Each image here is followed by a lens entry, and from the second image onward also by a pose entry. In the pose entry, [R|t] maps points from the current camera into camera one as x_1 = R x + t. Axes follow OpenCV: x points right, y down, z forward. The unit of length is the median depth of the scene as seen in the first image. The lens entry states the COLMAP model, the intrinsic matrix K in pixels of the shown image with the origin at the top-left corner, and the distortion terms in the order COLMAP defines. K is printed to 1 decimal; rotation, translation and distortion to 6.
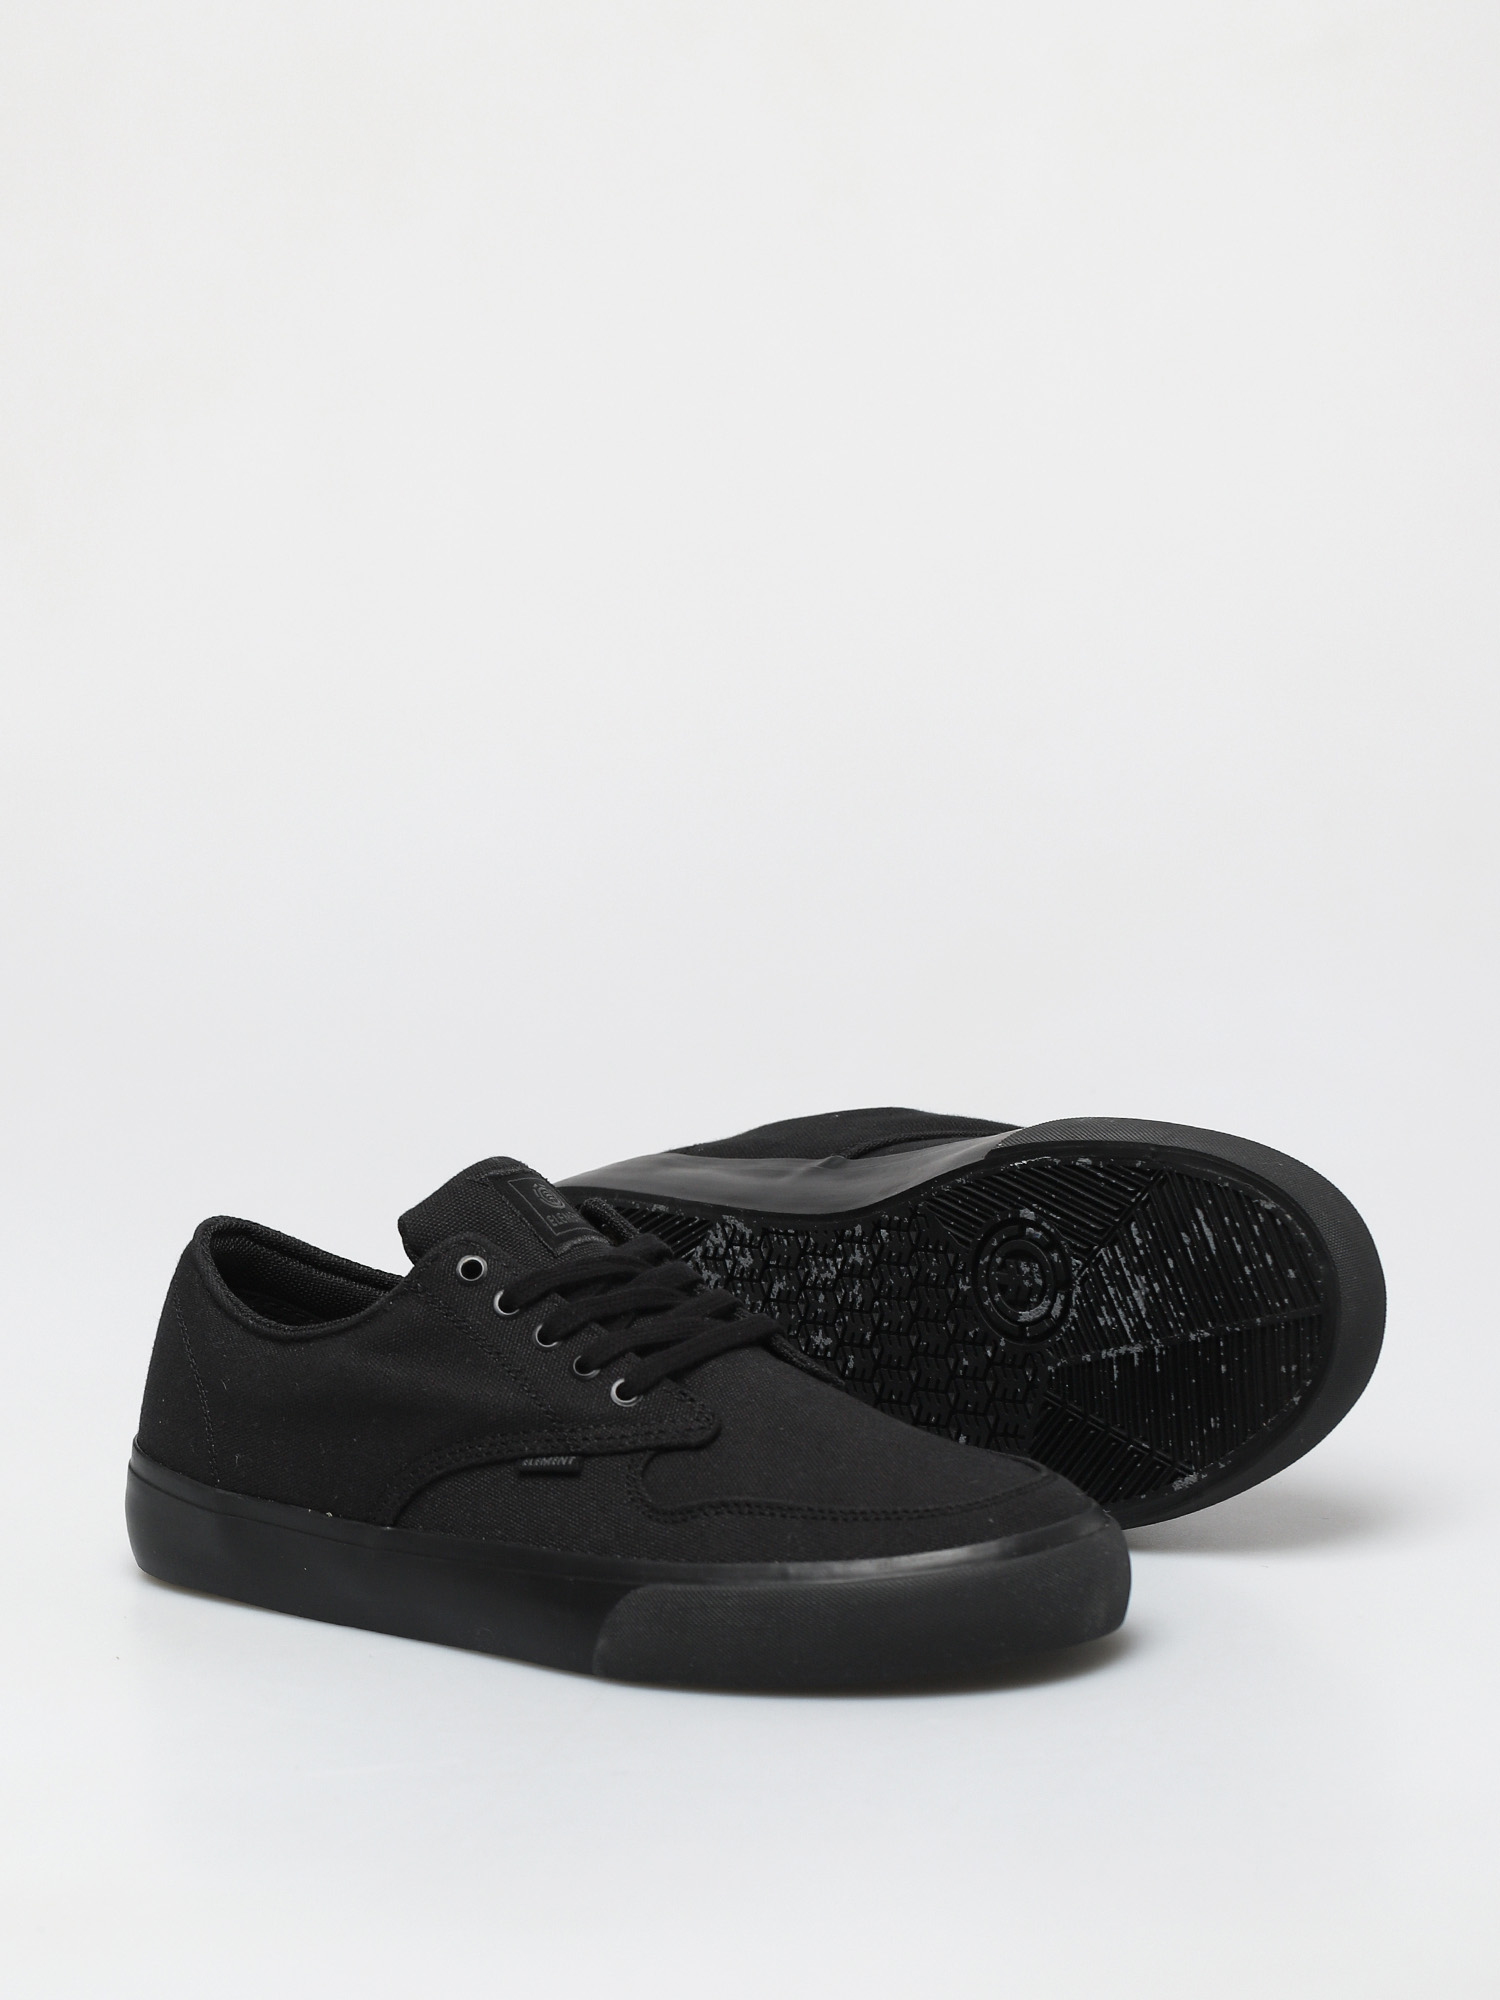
lens RADIAL K [[6665.5, 0, 750.0], [0, 6665.5, 1000.0], [0, 0, 1]] dist [-0.105706, 0.260731]
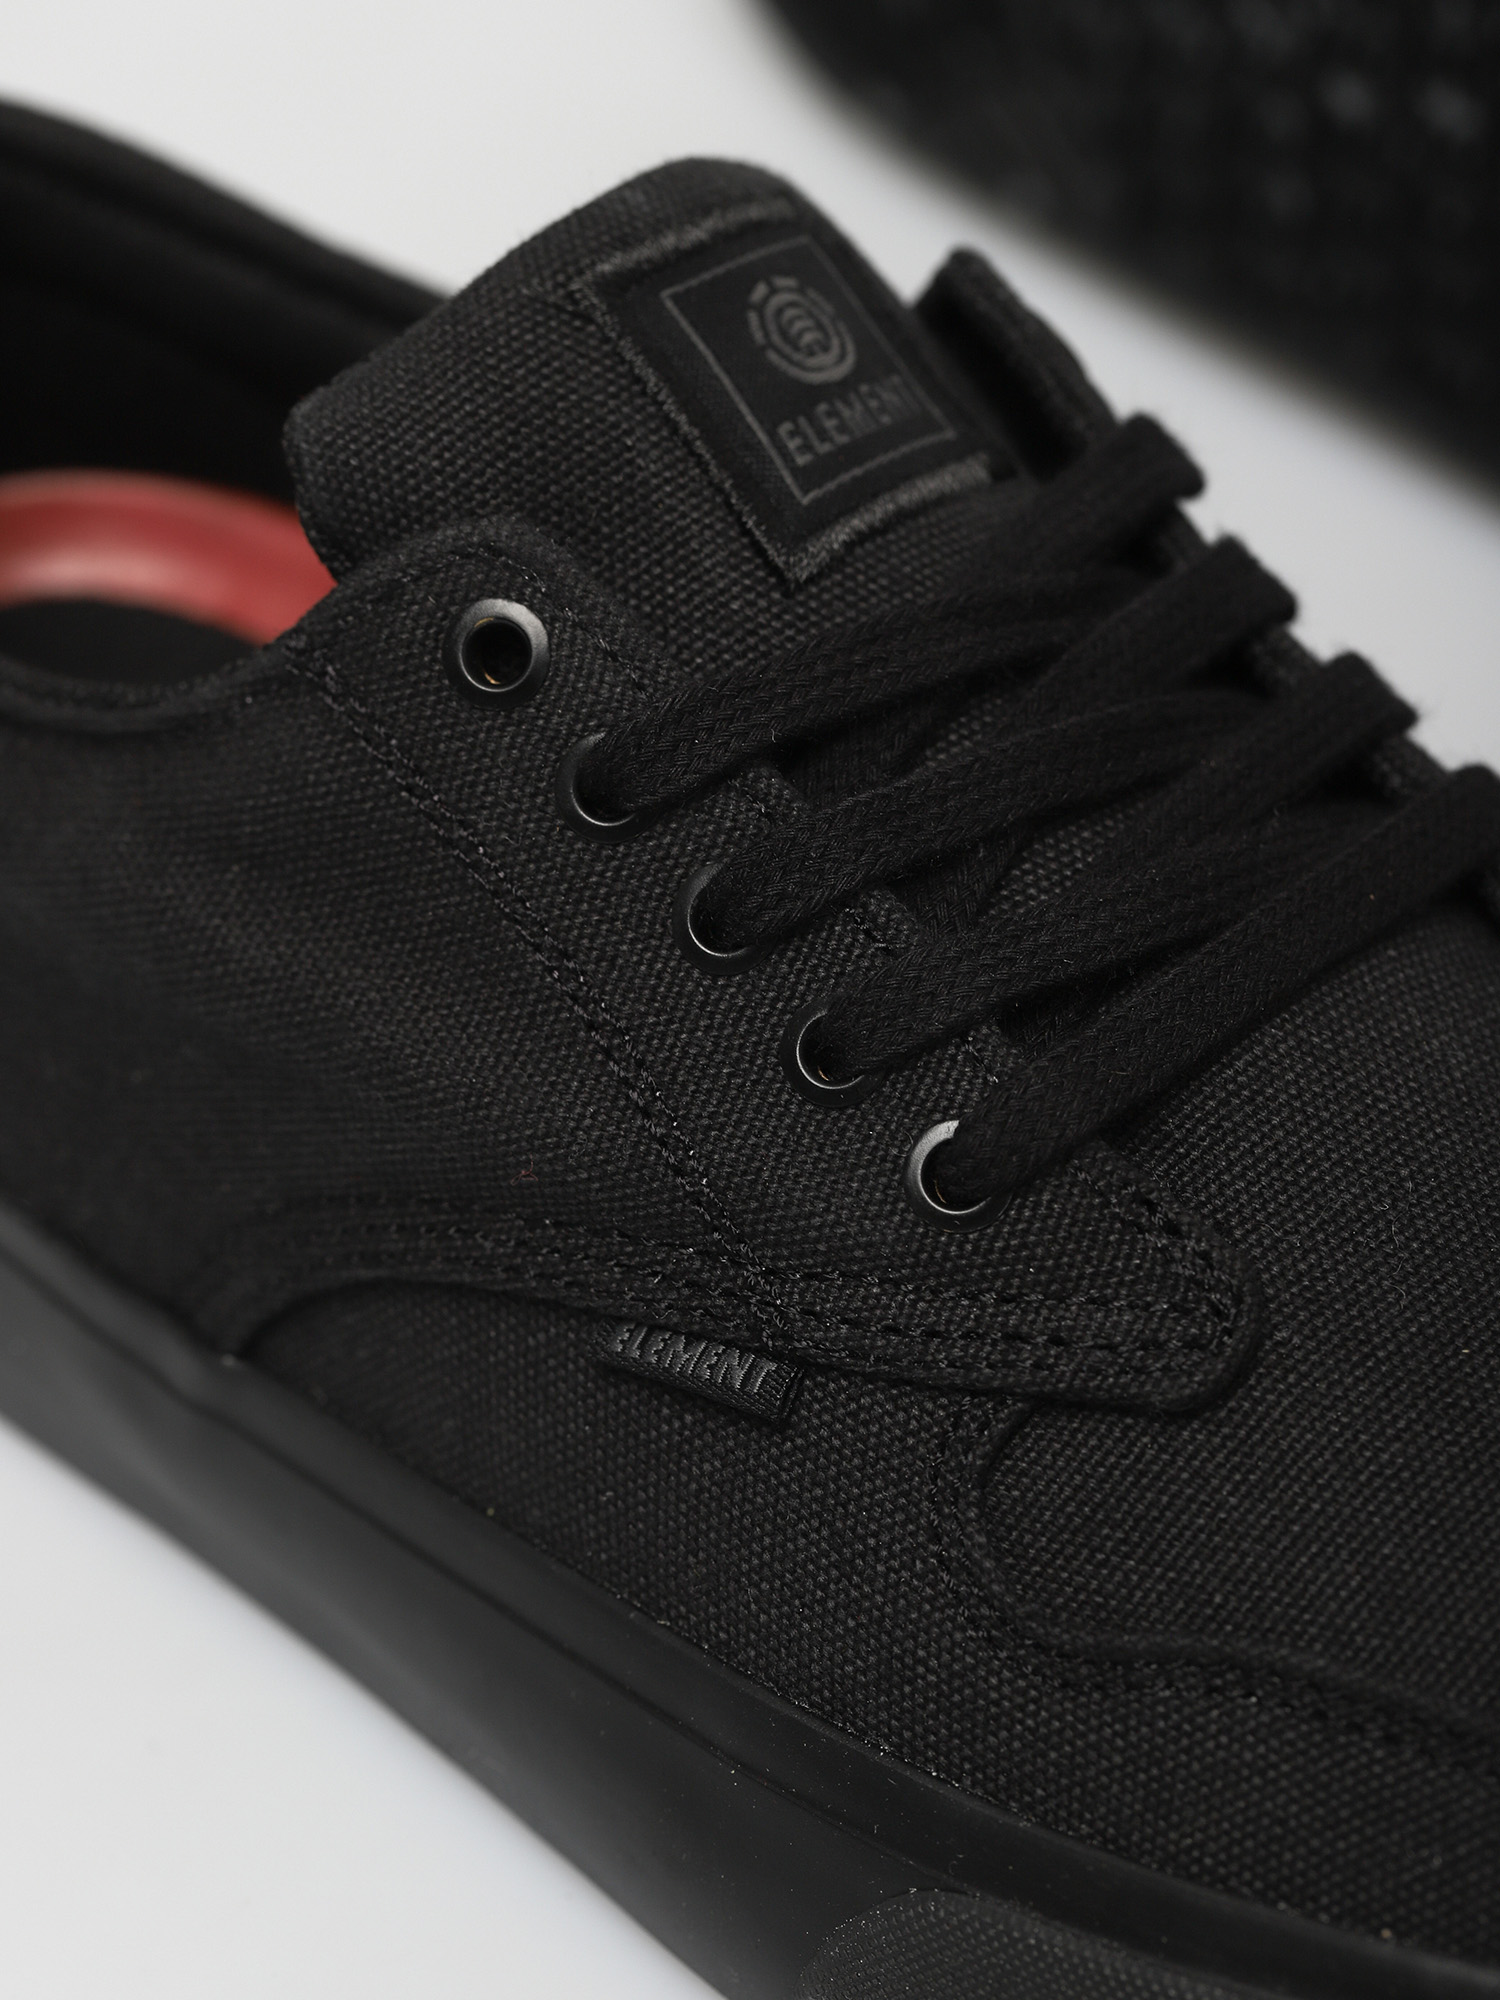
lens RADIAL K [[6665.5, 0, 750.0], [0, 6665.5, 1000.0], [0, 0, 1]] dist [-0.105706, 0.260731]
pose [[0.989301, 0.093171, -0.112265, 0.005061], [-0.039735, 0.912498, 0.407146, -0.069409], [0.140376, -0.398329, 0.906437, 0.727210]]
